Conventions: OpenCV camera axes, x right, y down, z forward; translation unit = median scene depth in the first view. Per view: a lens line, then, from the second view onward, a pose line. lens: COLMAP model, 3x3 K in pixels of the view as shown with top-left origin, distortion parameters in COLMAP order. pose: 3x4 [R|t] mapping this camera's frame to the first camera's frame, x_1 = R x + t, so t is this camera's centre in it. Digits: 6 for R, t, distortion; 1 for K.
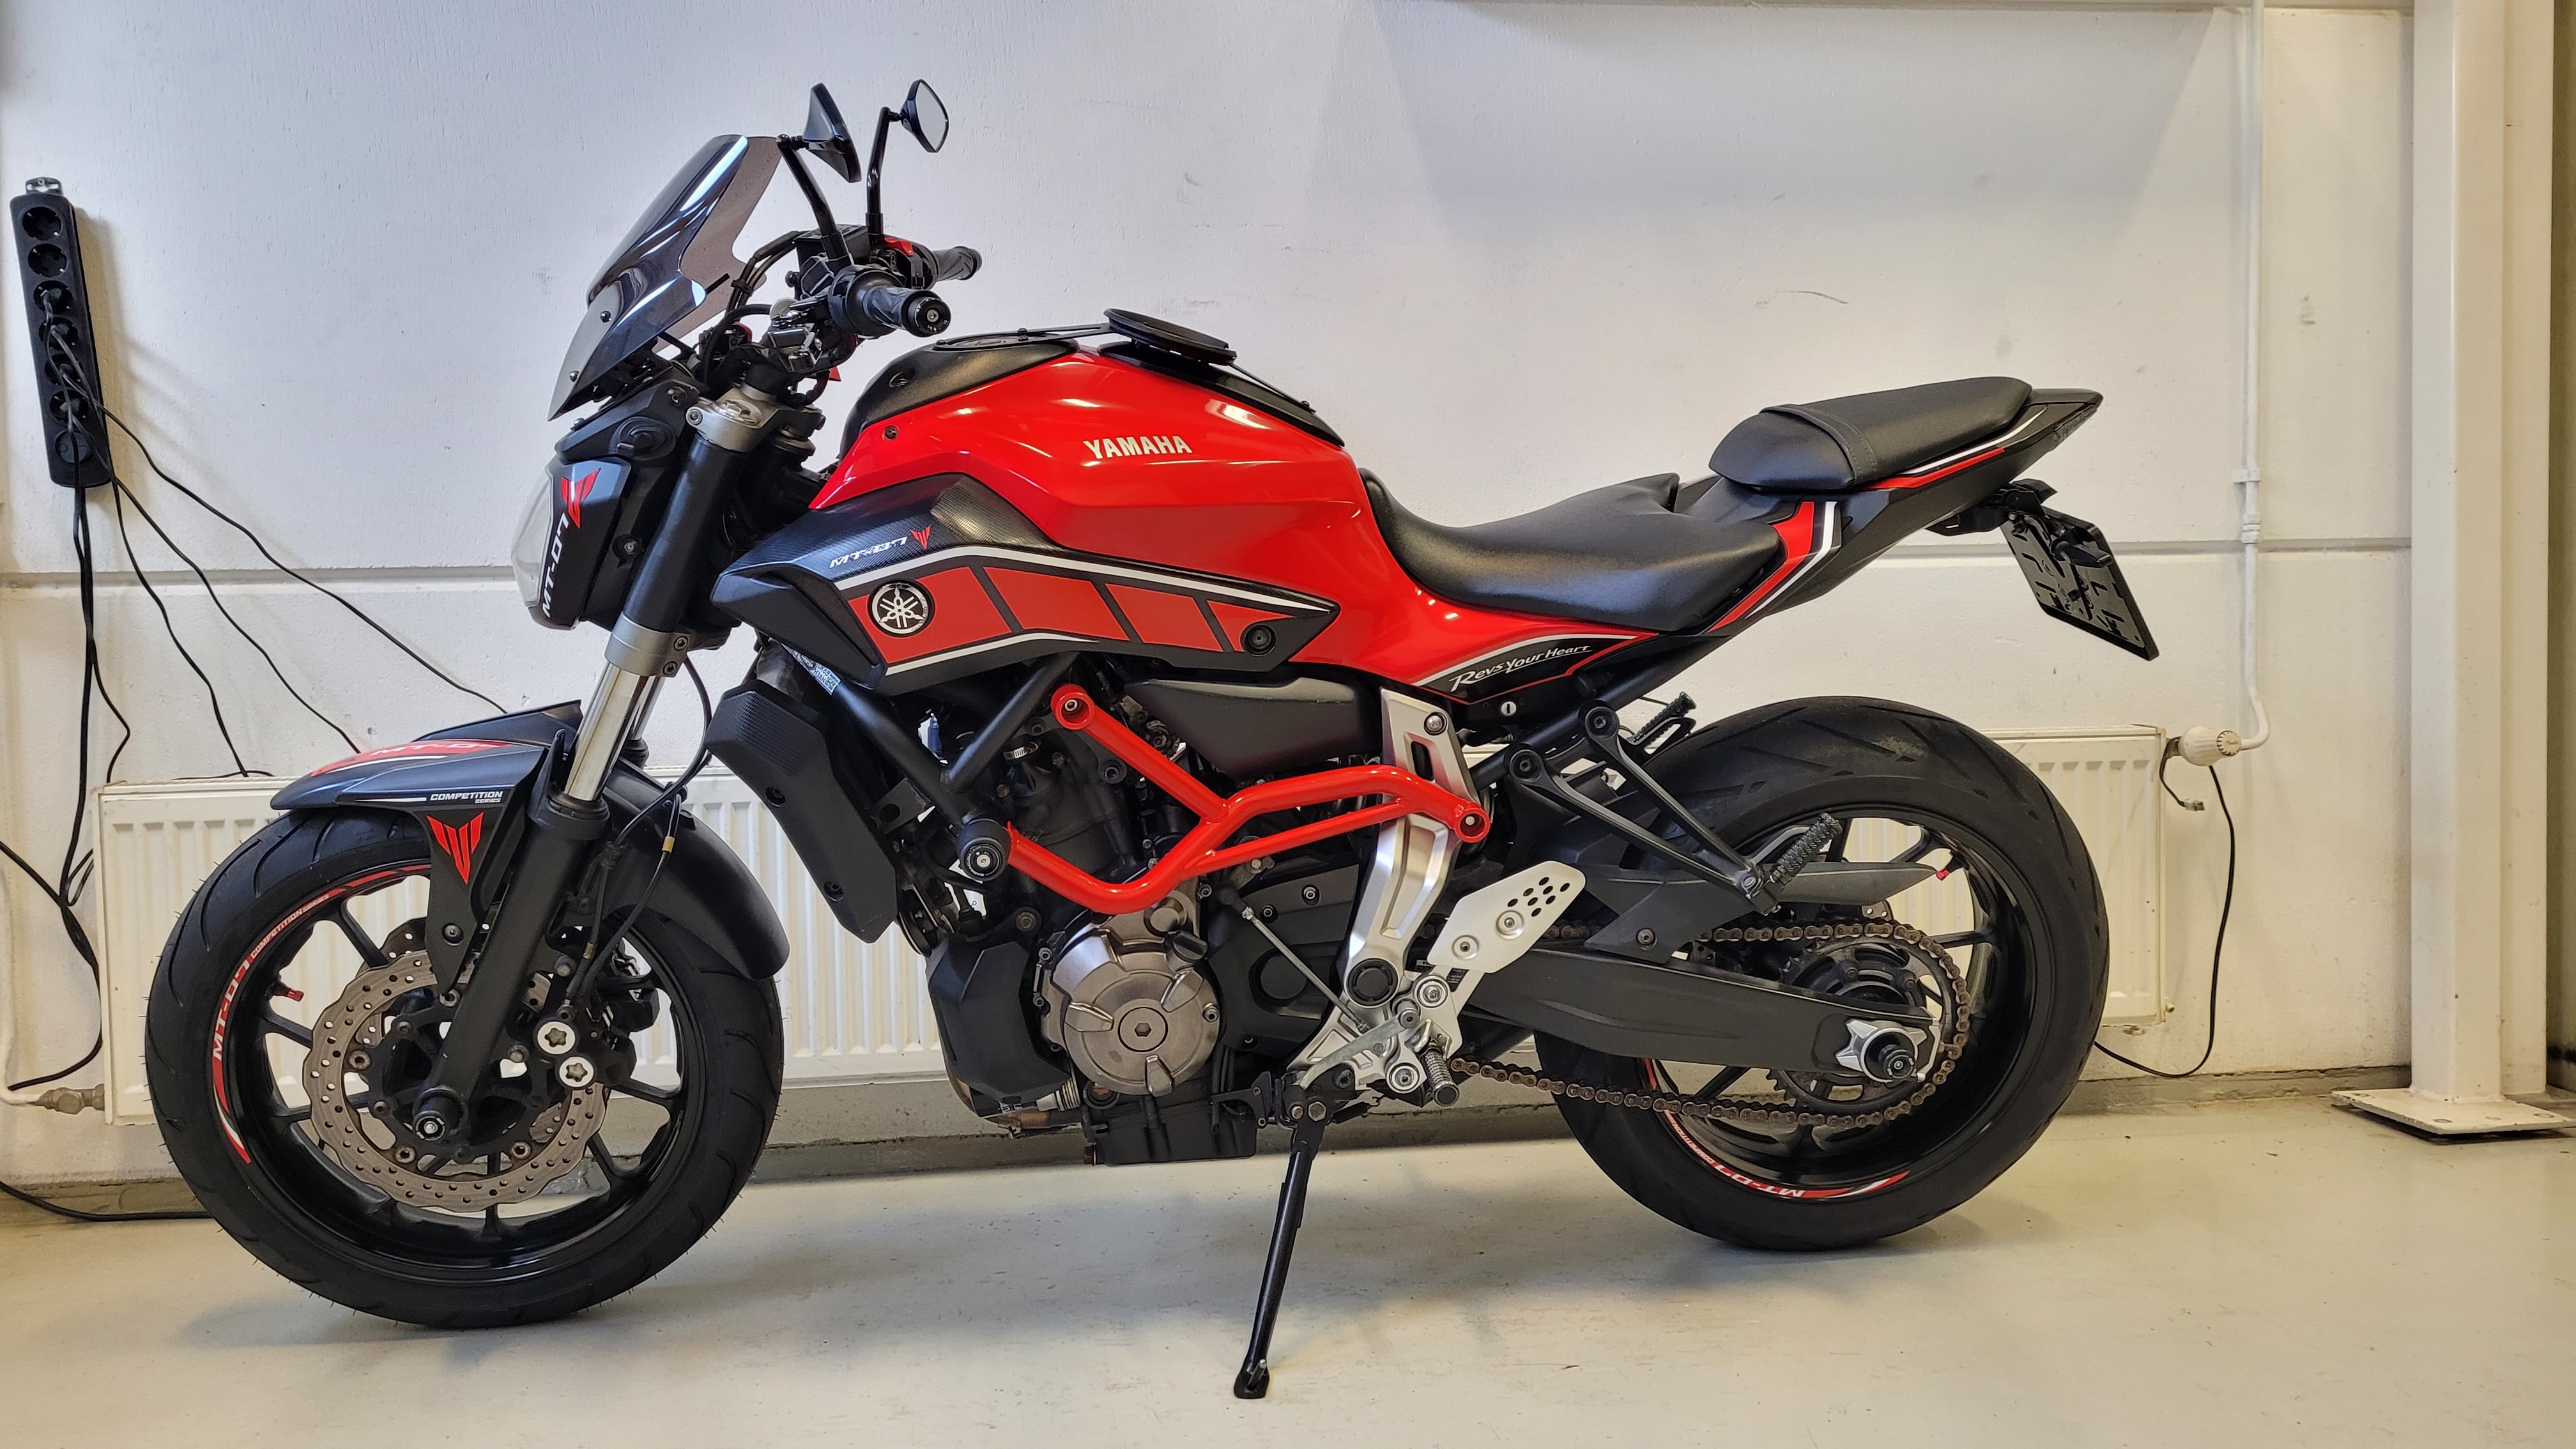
lens RADIAL K [[1950.3, 0, 1281.7], [0, 1950.3, 672.9], [0, 0, 1]] dist [0.058192, -0.055911]
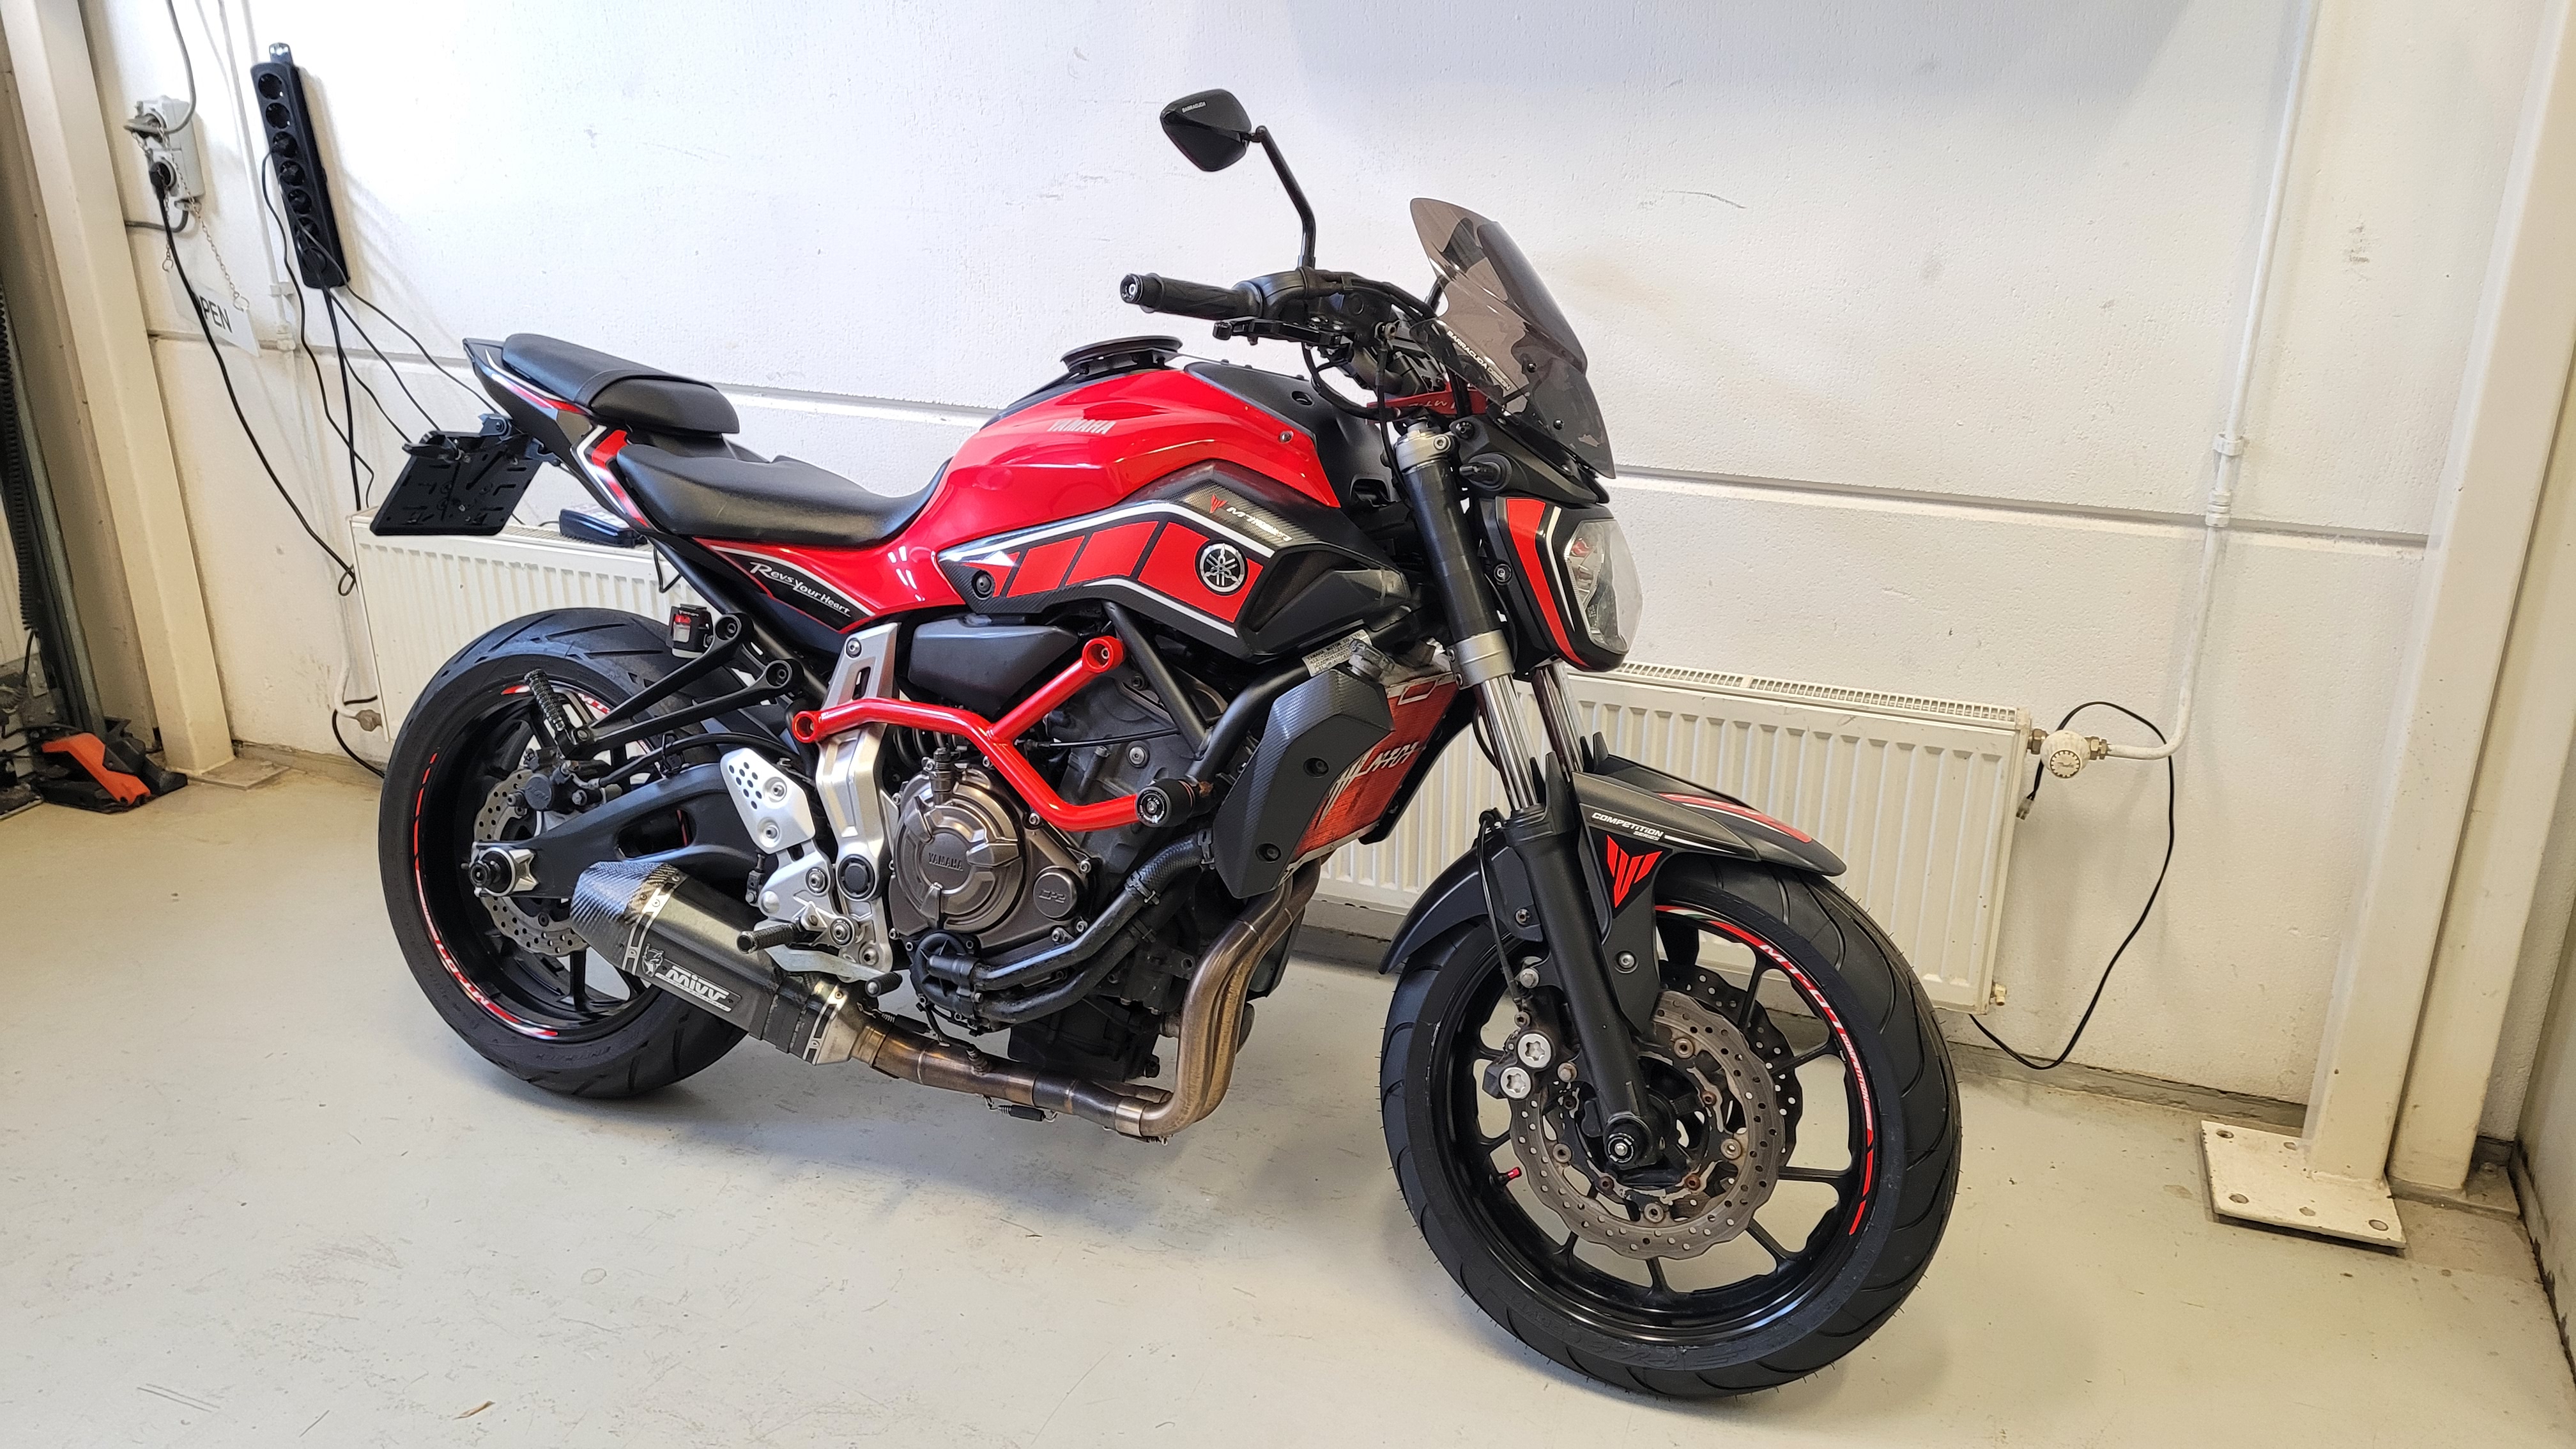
lens RADIAL K [[1950.3, 0, 1308.7], [0, 1950.3, 692.3], [0, 0, 1]] dist [0.058192, -0.055911]
pose [[0.885010, 0.183208, -0.428009, 0.611654], [-0.038614, 0.945036, 0.324677, -0.299826], [0.463968, -0.270815, 0.843441, 0.109170]]
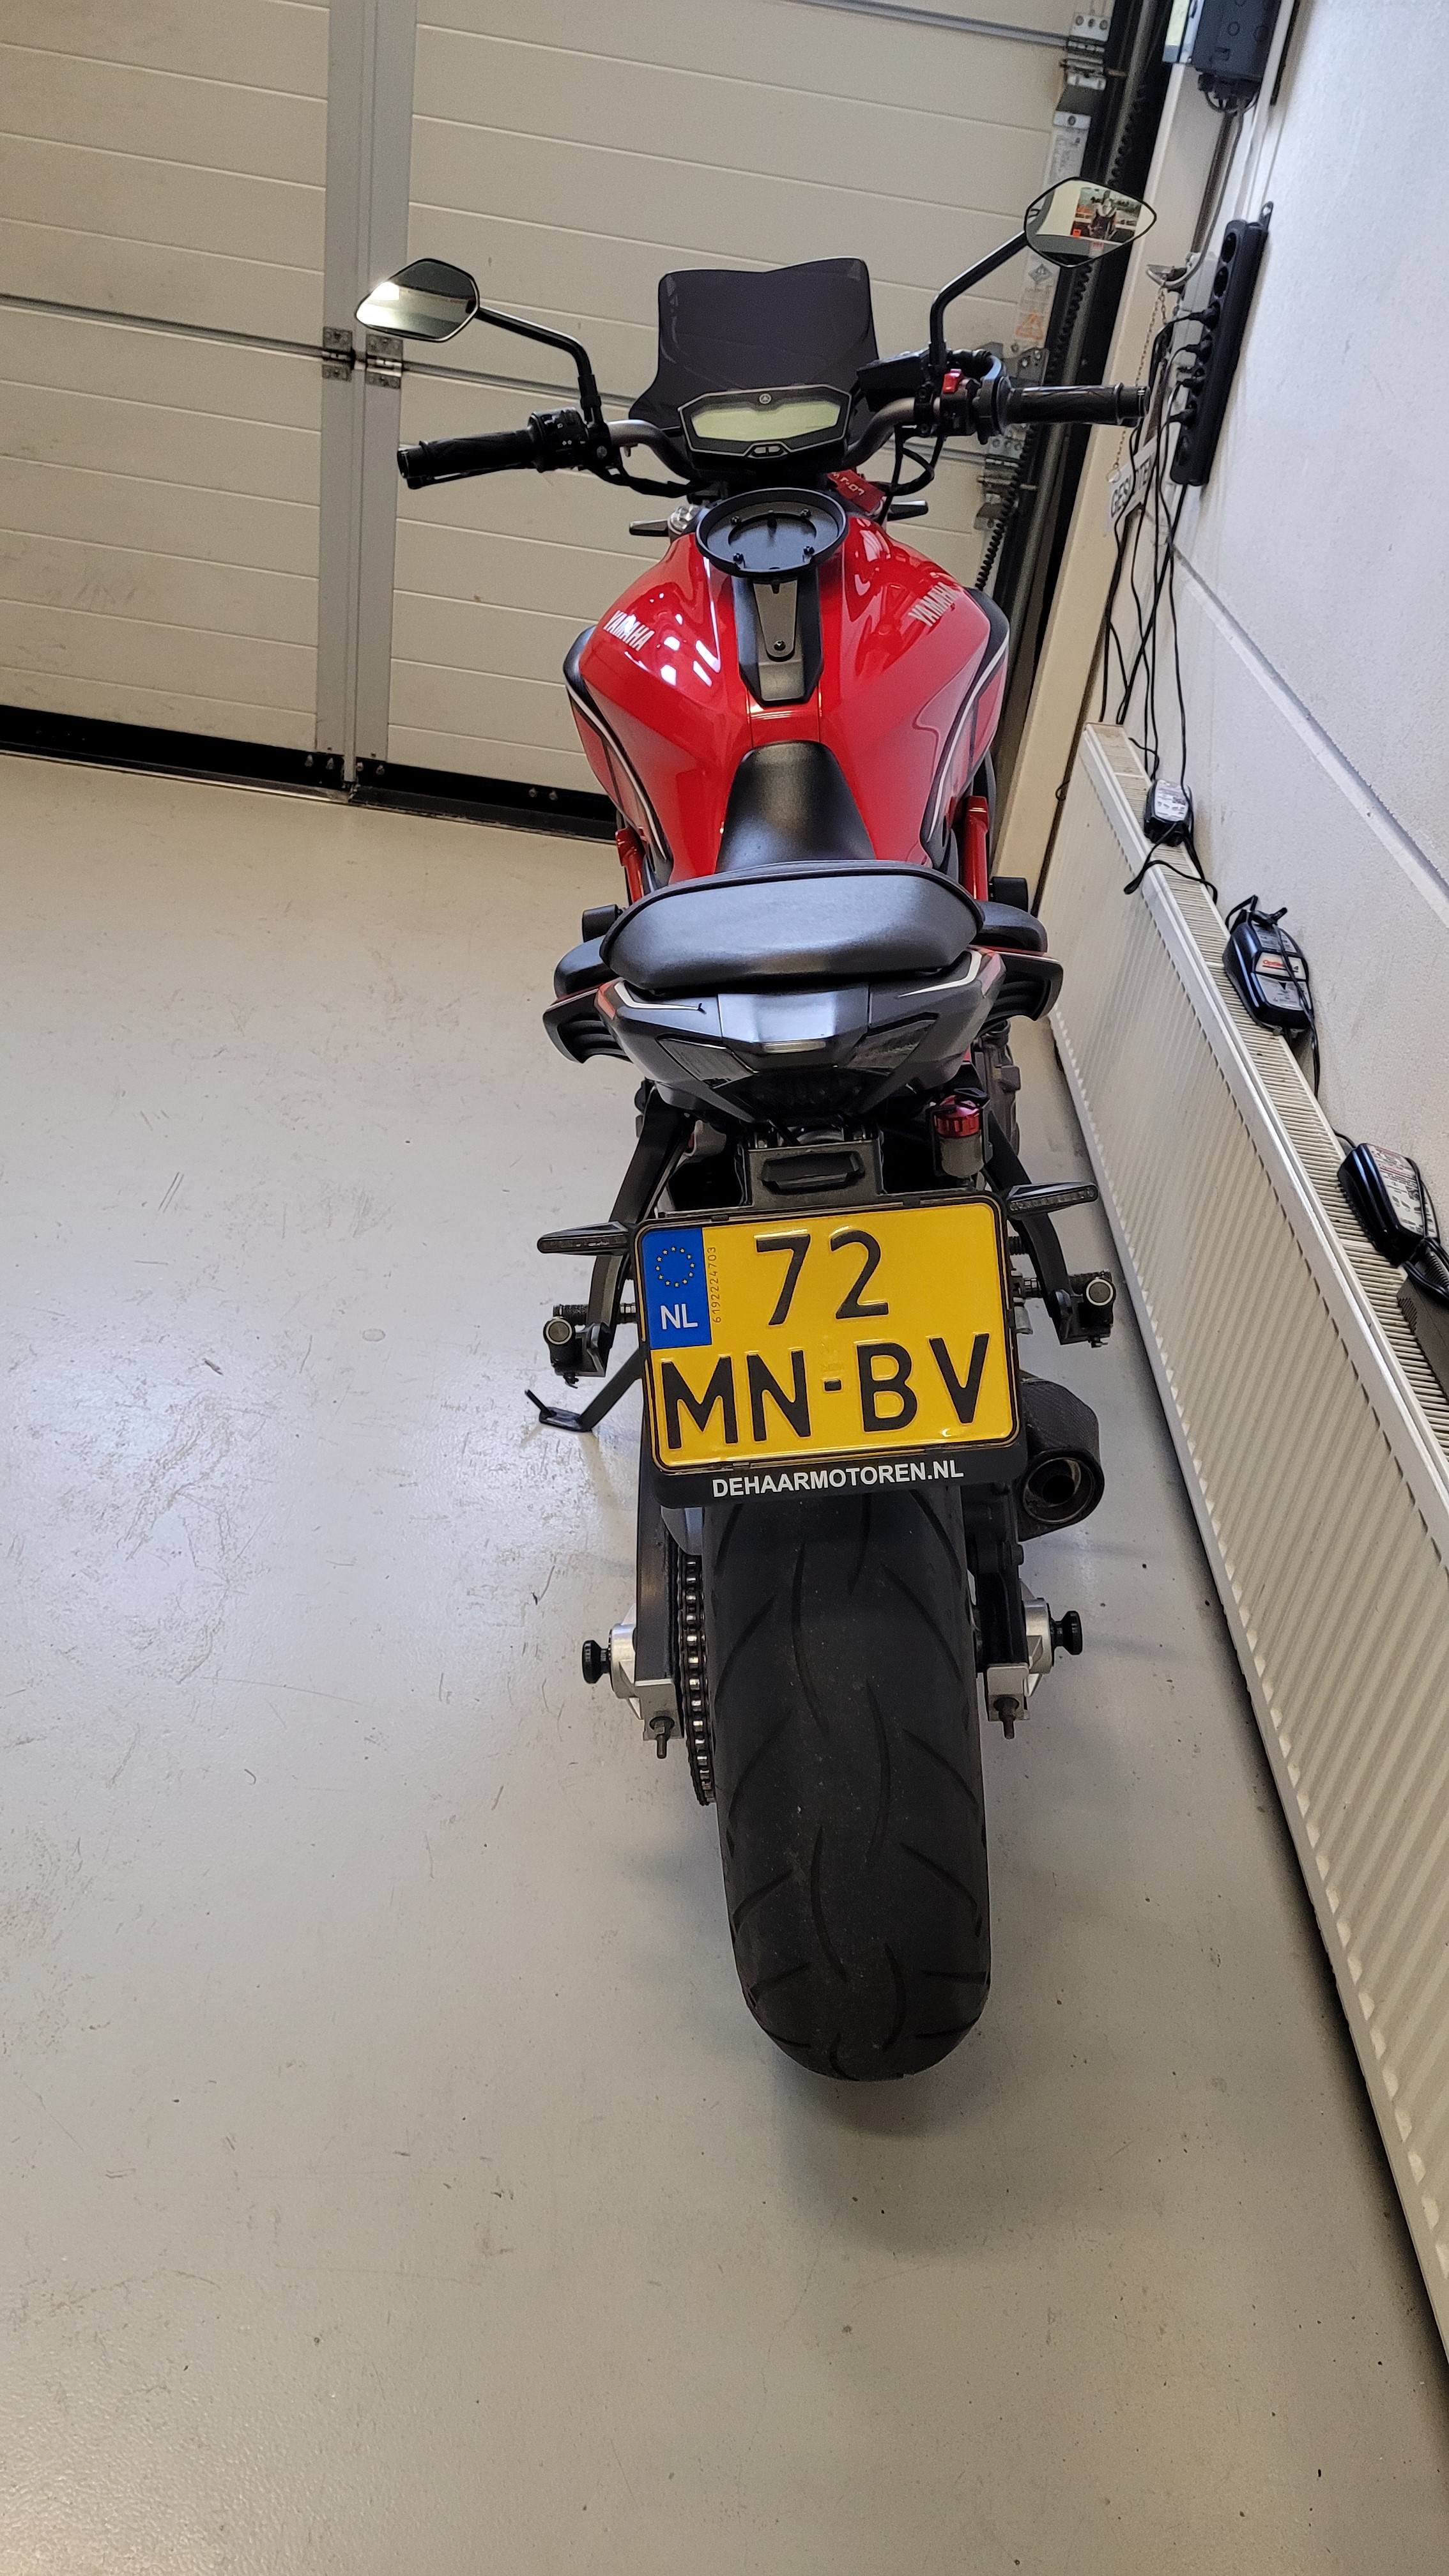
lens RADIAL K [[1950.3, 0, 750.1], [0, 1950.3, 1284.2], [0, 0, 1]] dist [0.058192, -0.055911]
pose [[-0.133403, 0.531443, -0.836523, 0.751651], [-0.181499, 0.816692, 0.547789, -0.317870], [0.974301, 0.224905, -0.012493, 0.873442]]
